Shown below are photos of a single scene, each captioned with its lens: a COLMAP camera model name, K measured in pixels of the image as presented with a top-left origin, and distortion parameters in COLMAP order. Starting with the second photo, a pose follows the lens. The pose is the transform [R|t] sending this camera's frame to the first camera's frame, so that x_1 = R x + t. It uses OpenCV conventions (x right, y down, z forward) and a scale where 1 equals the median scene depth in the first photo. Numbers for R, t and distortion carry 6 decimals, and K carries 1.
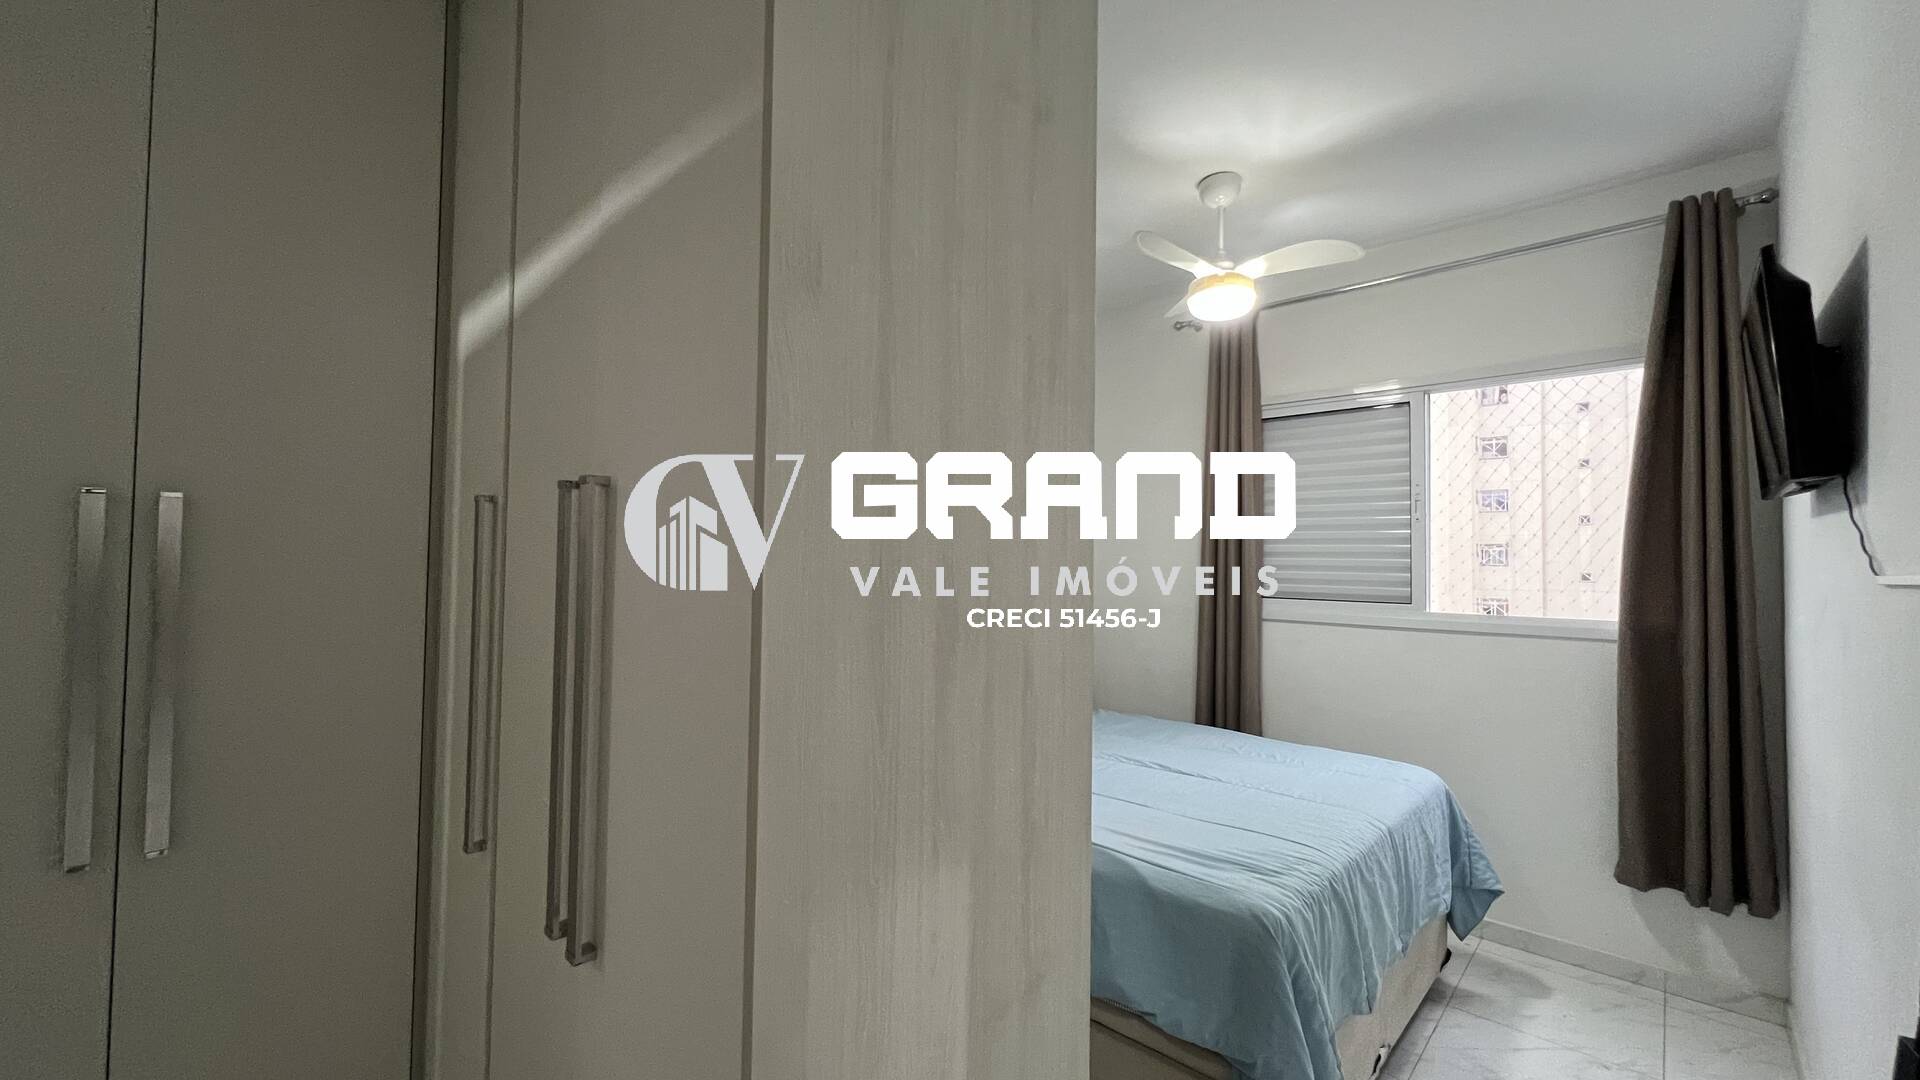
lens RADIAL K [[766.2, 0, 955.6], [0, 766.2, 539.0], [0, 0, 1]] dist [-0.000603, 0.000654]
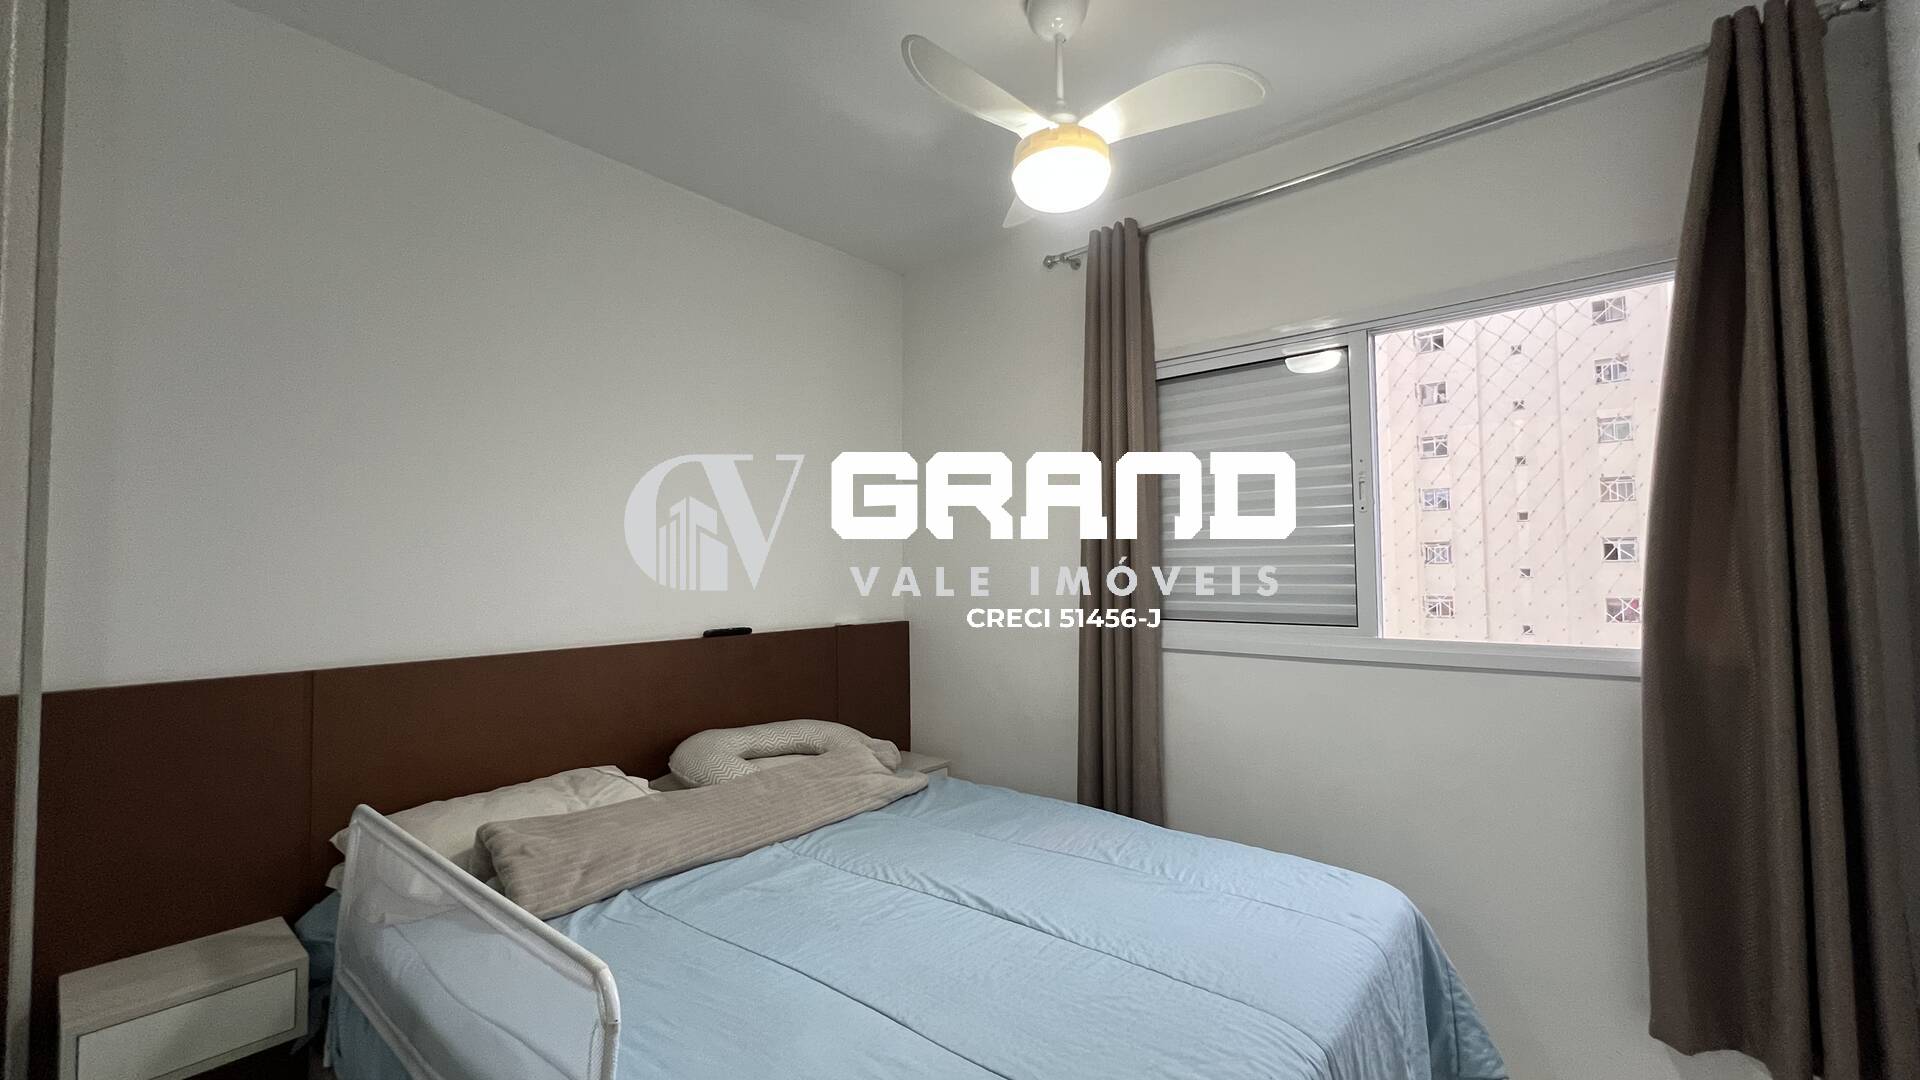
lens RADIAL K [[766.2, 0, 967.4], [0, 766.2, 525.5], [0, 0, 1]] dist [-0.000603, 0.000654]
pose [[0.997769, -0.015252, 0.065000, 0.205715], [0.017021, 0.999497, -0.026744, 0.002288], [-0.064559, 0.027790, 0.997527, 0.339275]]
